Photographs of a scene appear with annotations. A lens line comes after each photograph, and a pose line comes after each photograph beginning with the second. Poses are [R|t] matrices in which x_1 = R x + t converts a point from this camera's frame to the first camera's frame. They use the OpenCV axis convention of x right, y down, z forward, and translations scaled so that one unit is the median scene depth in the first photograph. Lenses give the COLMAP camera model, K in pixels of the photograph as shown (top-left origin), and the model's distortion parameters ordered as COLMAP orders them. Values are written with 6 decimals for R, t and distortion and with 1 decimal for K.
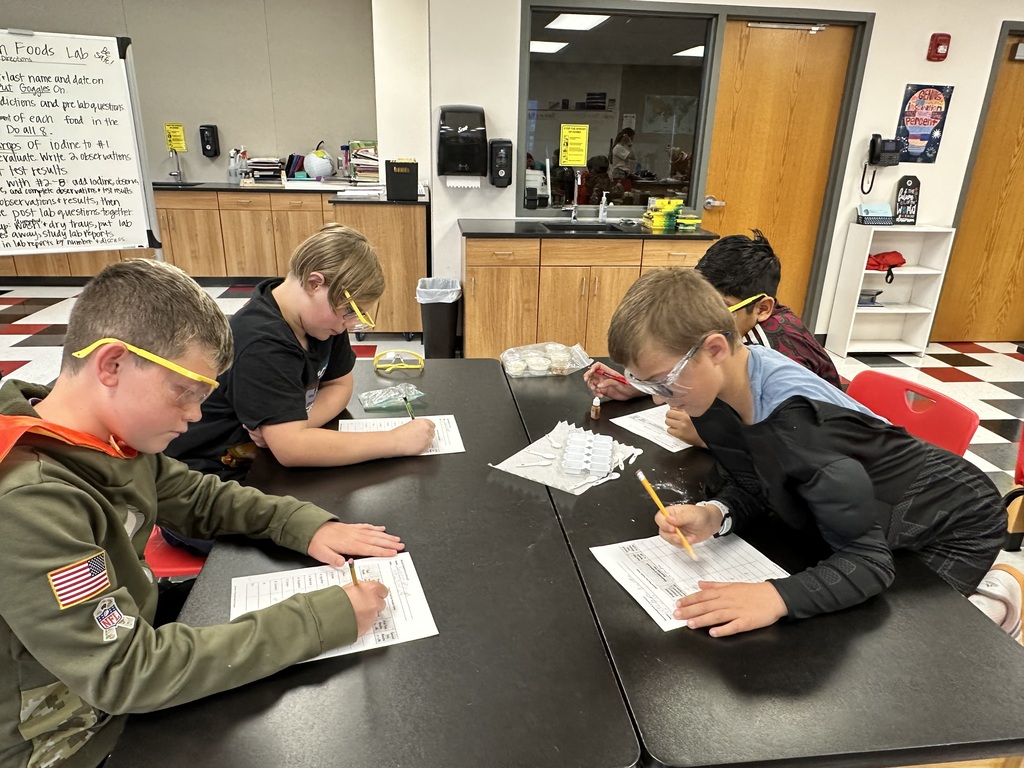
lens RADIAL K [[668.1, 0, 512.0], [0, 668.1, 384.0], [0, 0, 1]] dist [-0.003831, 0.004190]
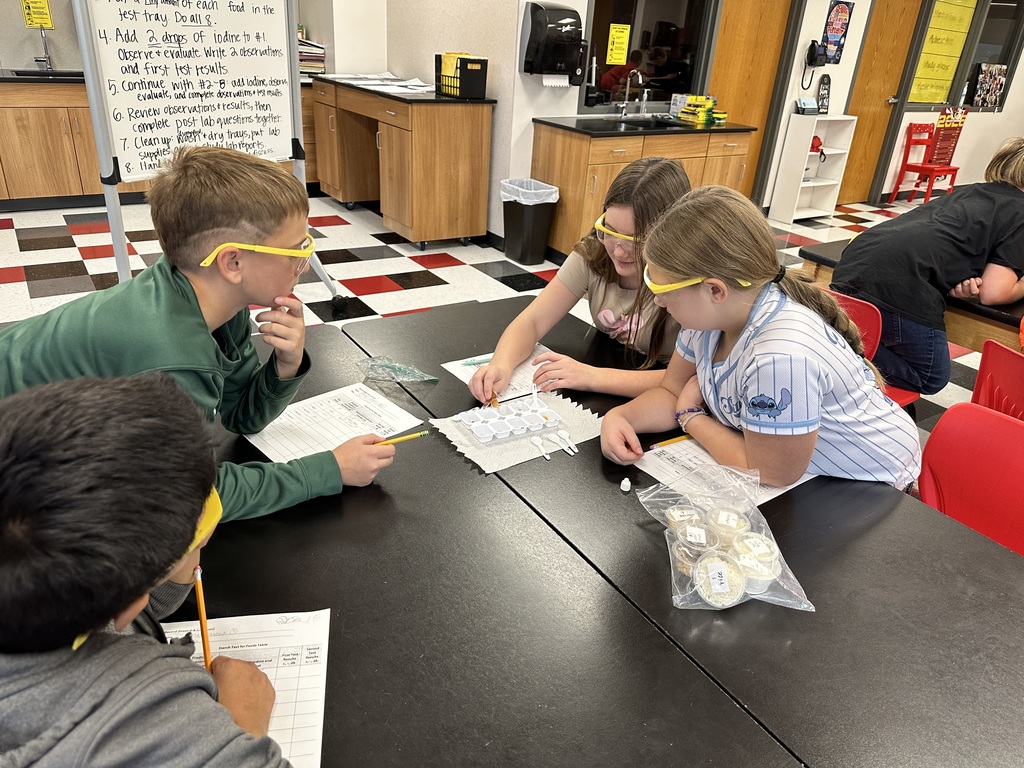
lens RADIAL K [[737.3, 0, 512.0], [0, 737.3, 384.0], [0, 0, 1]] dist [0.026046, -0.032373]
pose [[0.878407, -0.179831, 0.442790, -0.678436], [0.125210, 0.980738, 0.149916, -0.020866], [-0.461221, -0.076246, 0.884004, -0.016895]]
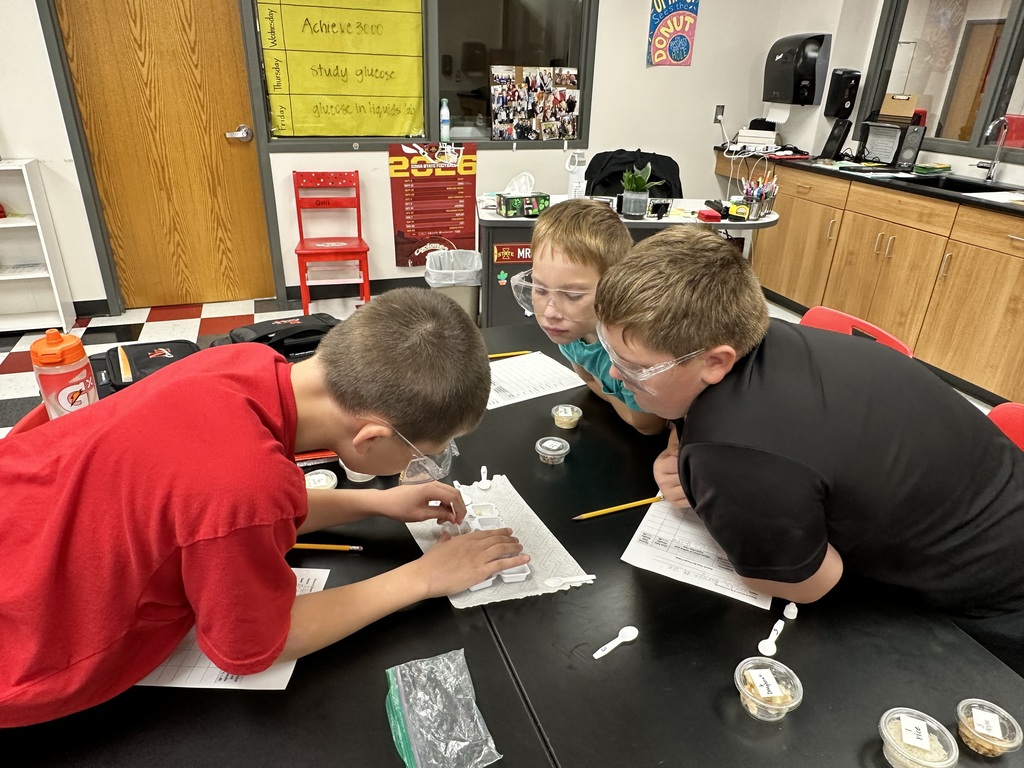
lens RADIAL K [[668.1, 0, 512.0], [0, 668.1, 384.0], [0, 0, 1]] dist [-0.003831, 0.004190]
pose [[0.974136, -0.103399, 0.200920, 1.305992], [0.085483, 0.991713, 0.095906, -0.016481], [-0.209171, -0.076250, 0.974902, 0.177264]]
